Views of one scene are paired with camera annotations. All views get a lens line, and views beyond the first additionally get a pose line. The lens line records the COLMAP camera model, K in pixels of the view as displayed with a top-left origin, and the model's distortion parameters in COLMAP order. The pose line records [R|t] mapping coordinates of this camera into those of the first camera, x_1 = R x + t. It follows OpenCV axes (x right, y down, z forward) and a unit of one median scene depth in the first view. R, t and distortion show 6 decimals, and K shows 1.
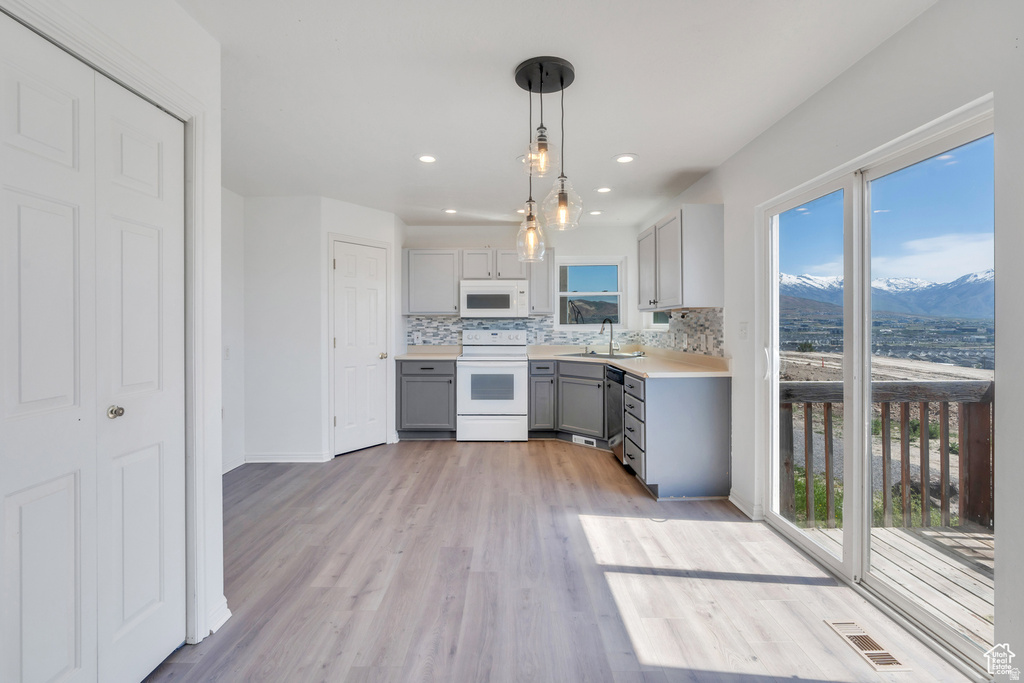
lens RADIAL K [[463.3, 0, 512.6], [0, 463.3, 334.9], [0, 0, 1]] dist [0.003250, 0.000231]
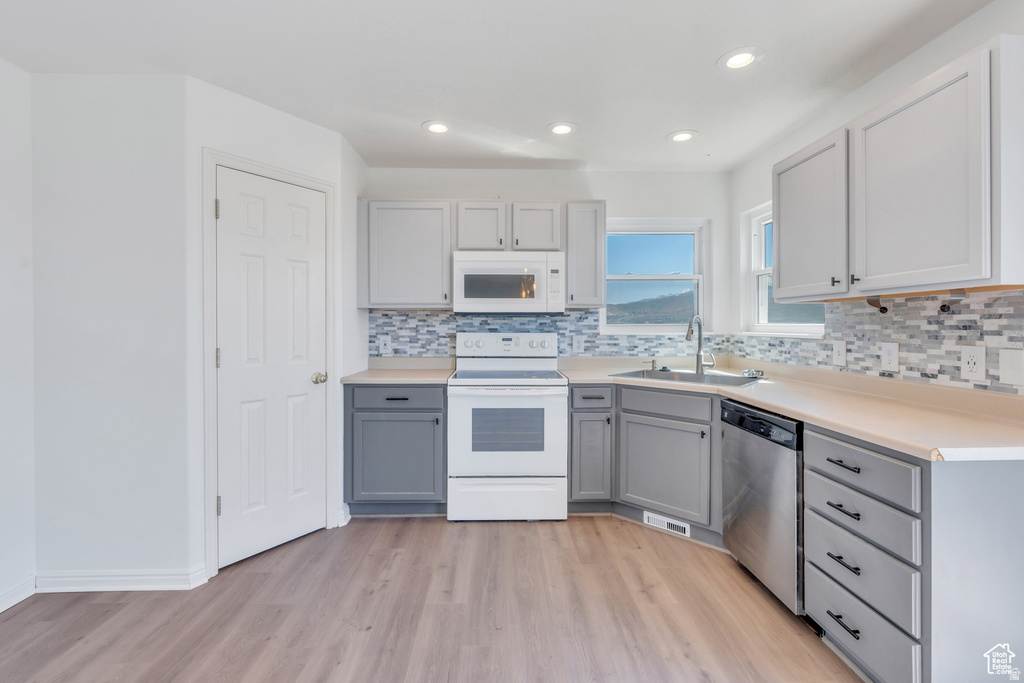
lens RADIAL K [[463.3, 0, 509.8], [0, 463.3, 334.1], [0, 0, 1]] dist [0.003250, 0.000231]
pose [[0.999698, 0.002024, 0.024483, -0.055447], [-0.002026, 0.999998, 0.000056, -0.009821], [-0.024482, -0.000106, 0.999700, 0.403031]]
